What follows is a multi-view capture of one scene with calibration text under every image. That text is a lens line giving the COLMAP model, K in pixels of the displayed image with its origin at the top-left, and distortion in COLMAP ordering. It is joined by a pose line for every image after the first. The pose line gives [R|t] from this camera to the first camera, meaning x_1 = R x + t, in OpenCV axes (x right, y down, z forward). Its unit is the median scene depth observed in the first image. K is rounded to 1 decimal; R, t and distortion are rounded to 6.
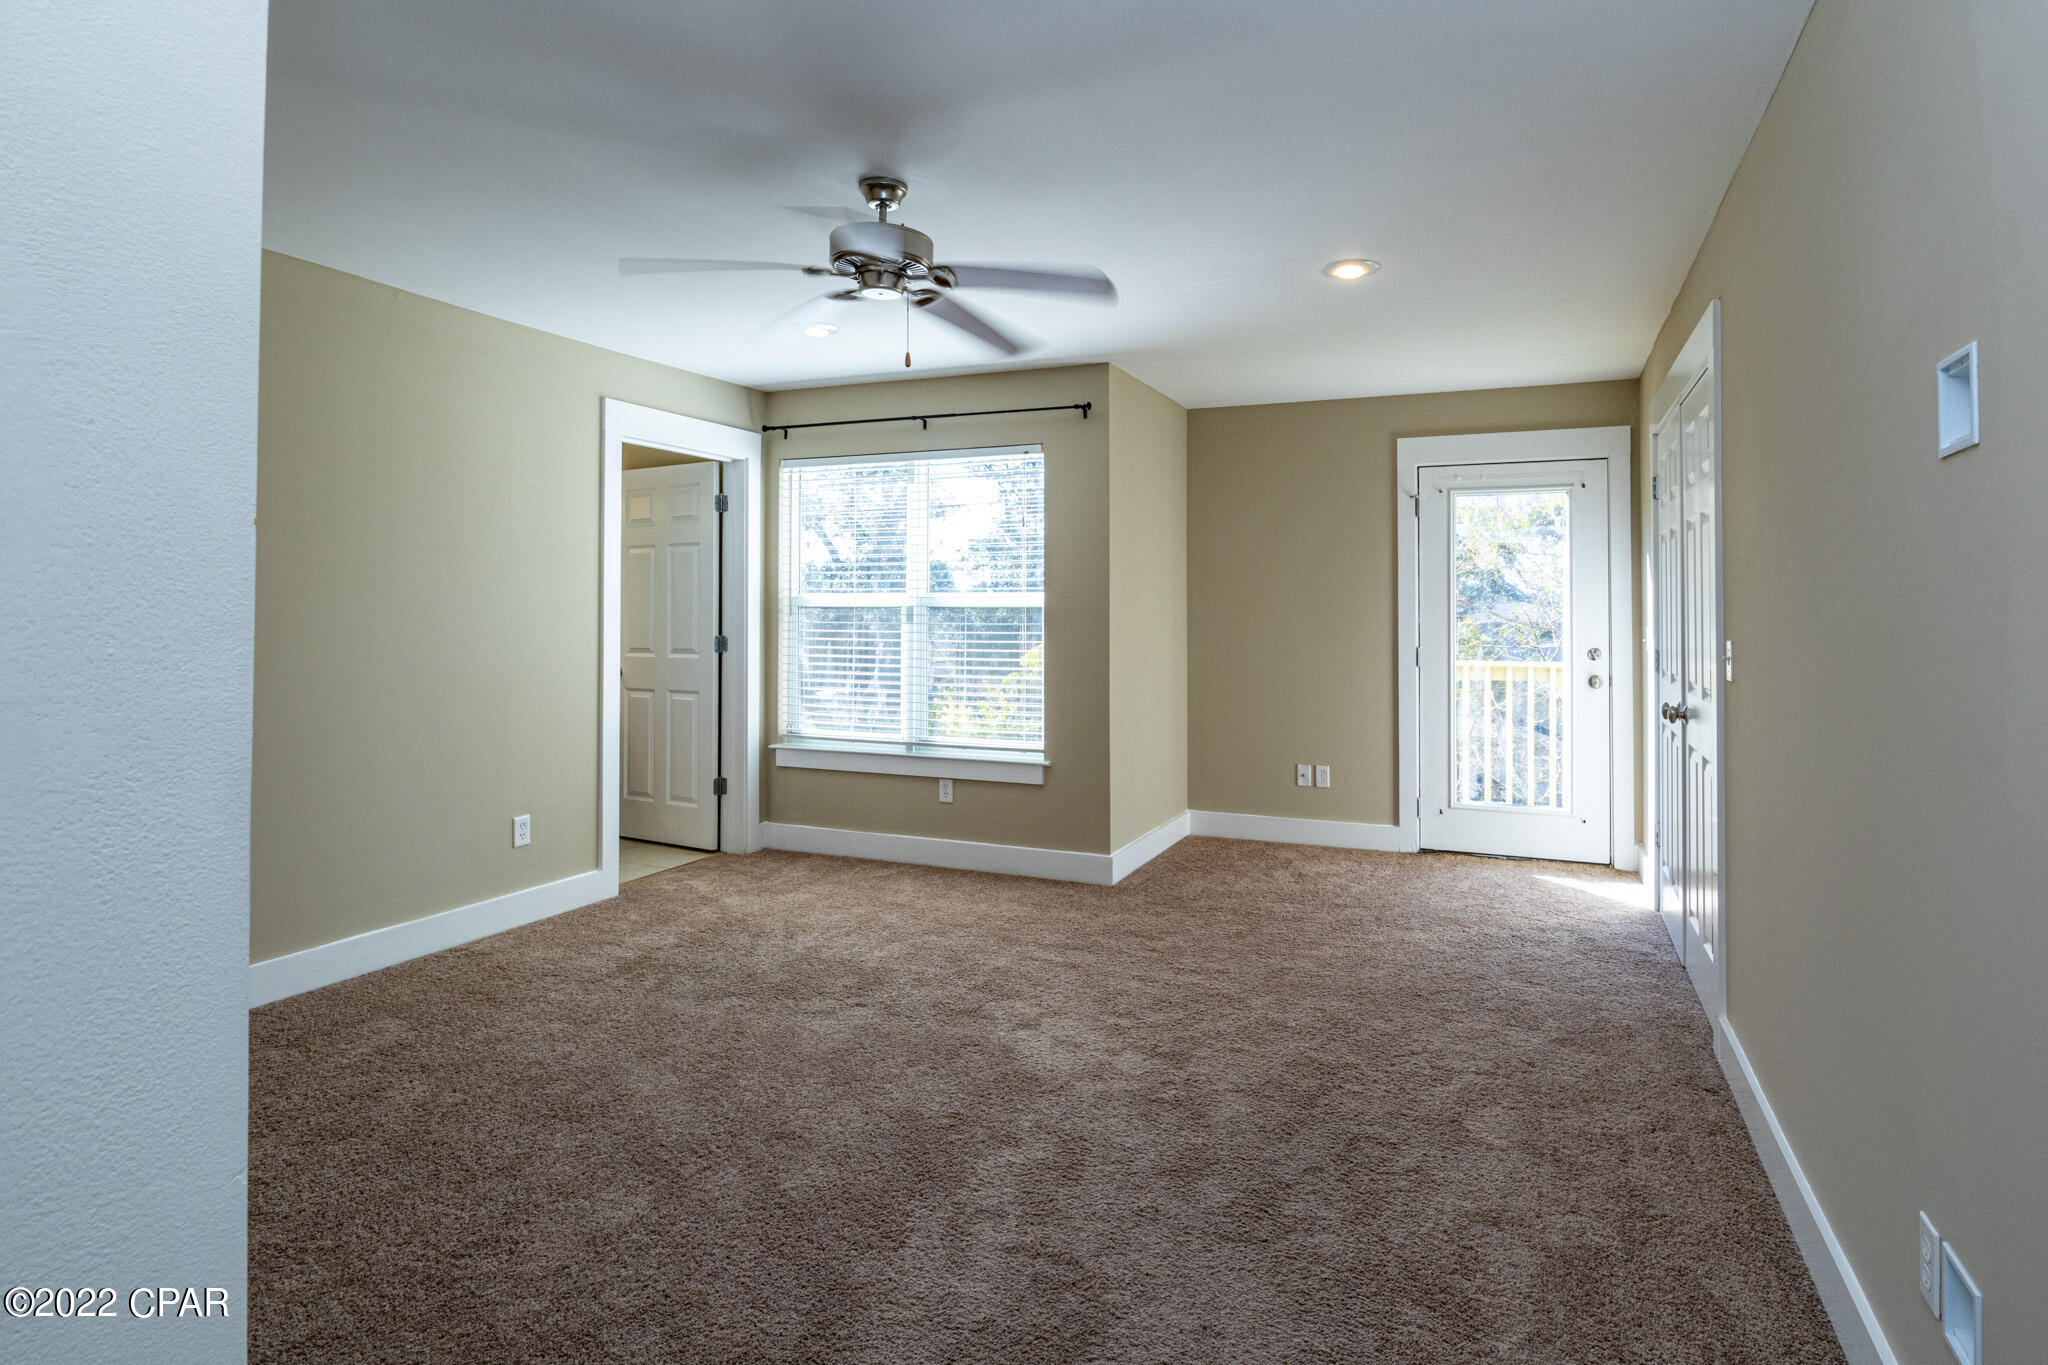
lens RADIAL K [[1100.9, 0, 1033.5], [0, 1100.9, 590.8], [0, 0, 1]] dist [-0.004530, -0.000200]
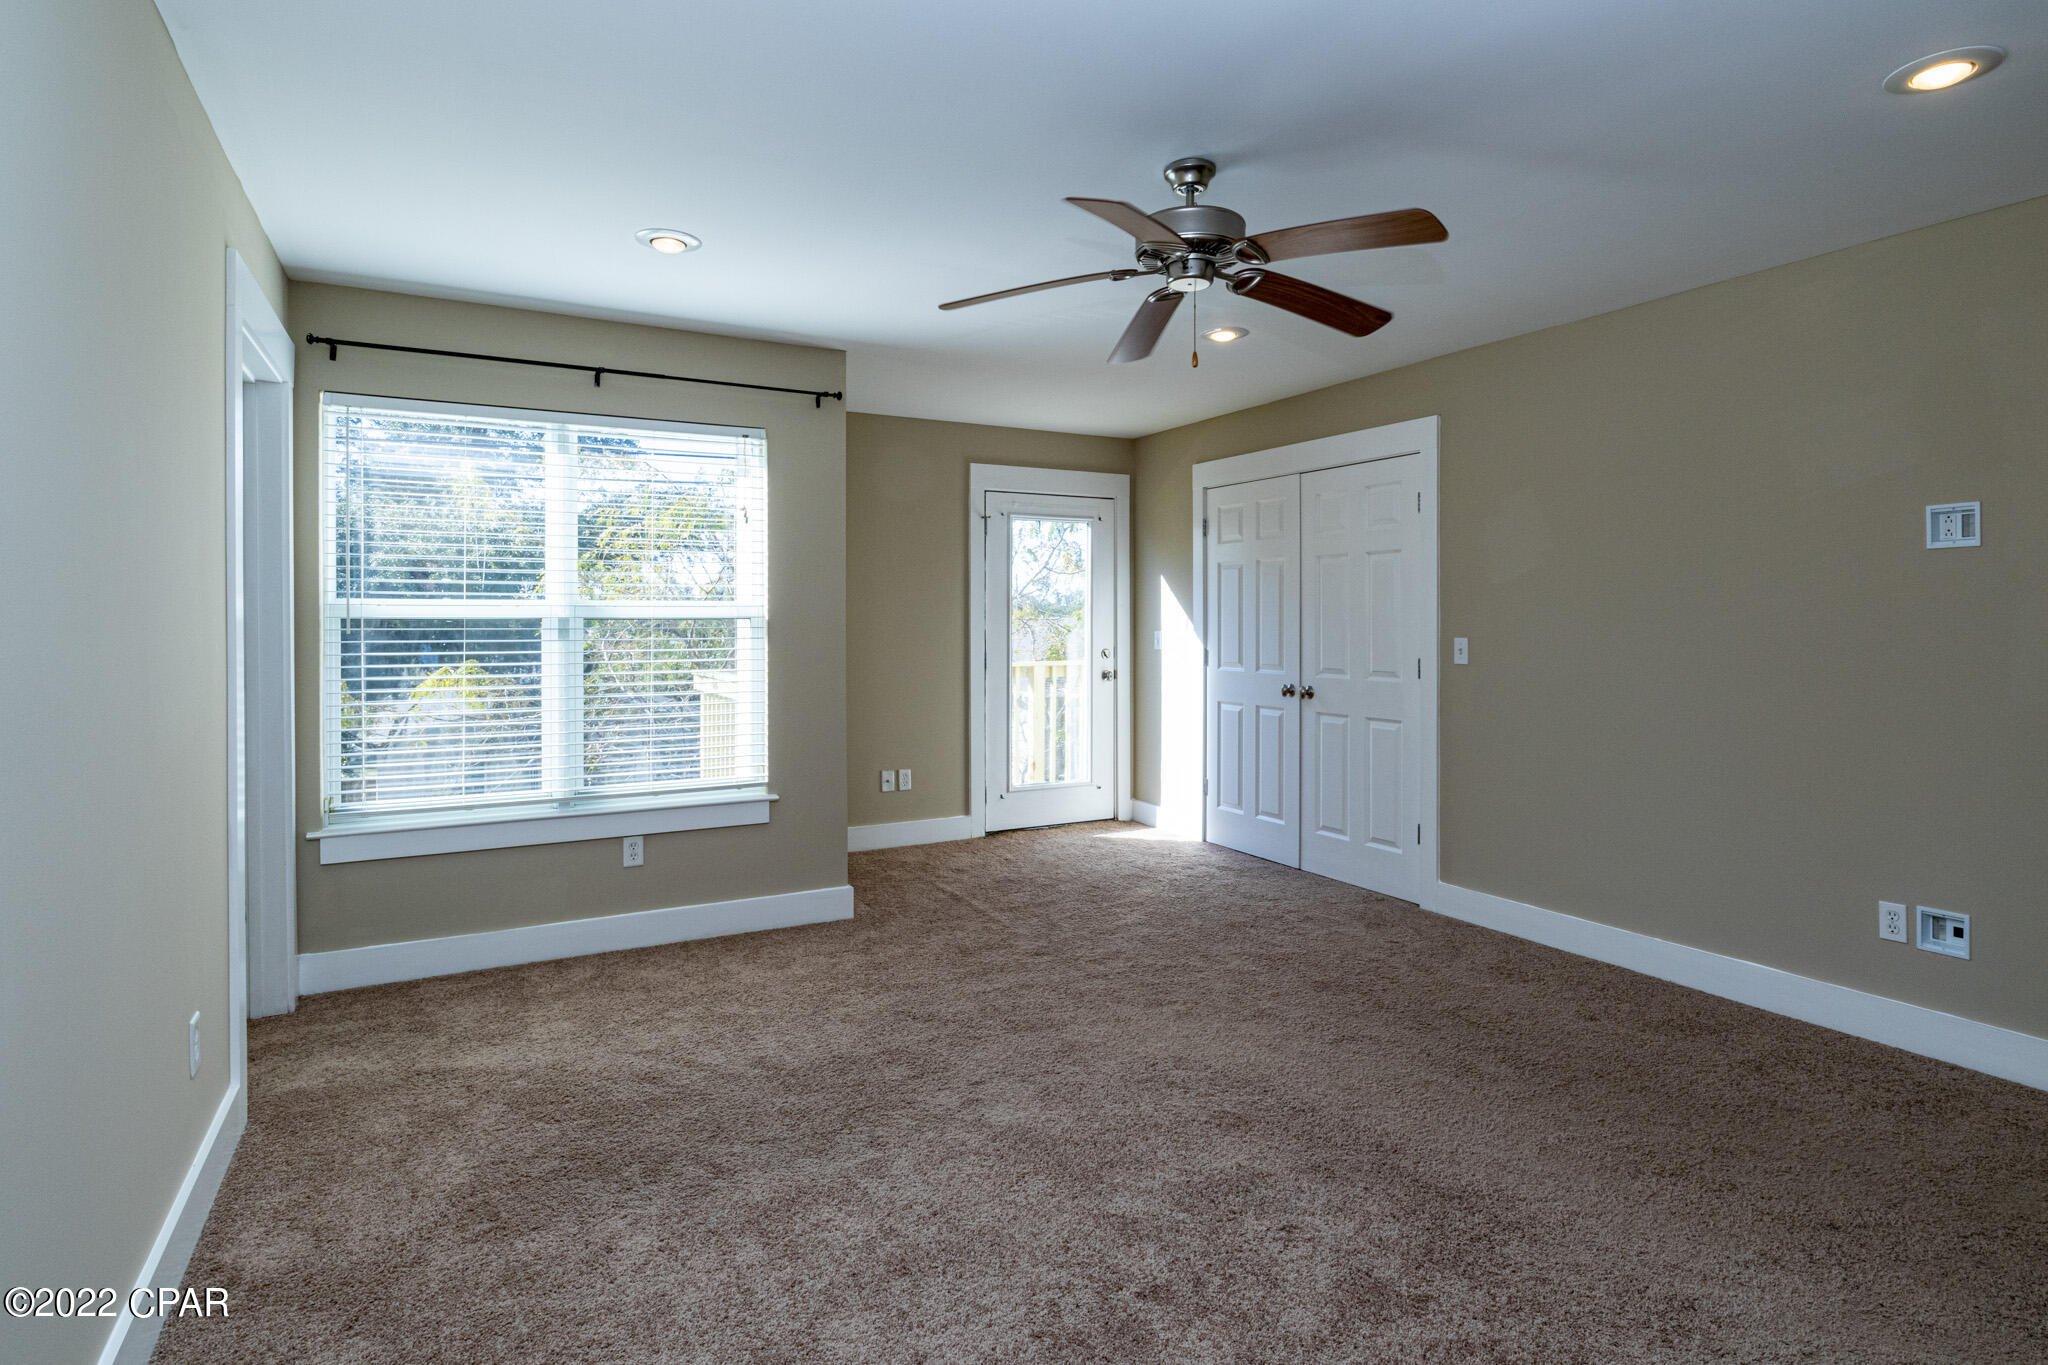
lens RADIAL K [[1100.9, 0, 1042.5], [0, 1100.9, 623.8], [0, 0, 1]] dist [-0.004530, -0.000200]
pose [[0.601825, -0.007834, 0.798589, -0.523939], [-0.009333, 0.999815, 0.016841, 0.002664], [-0.798573, -0.017588, 0.601641, 0.291757]]
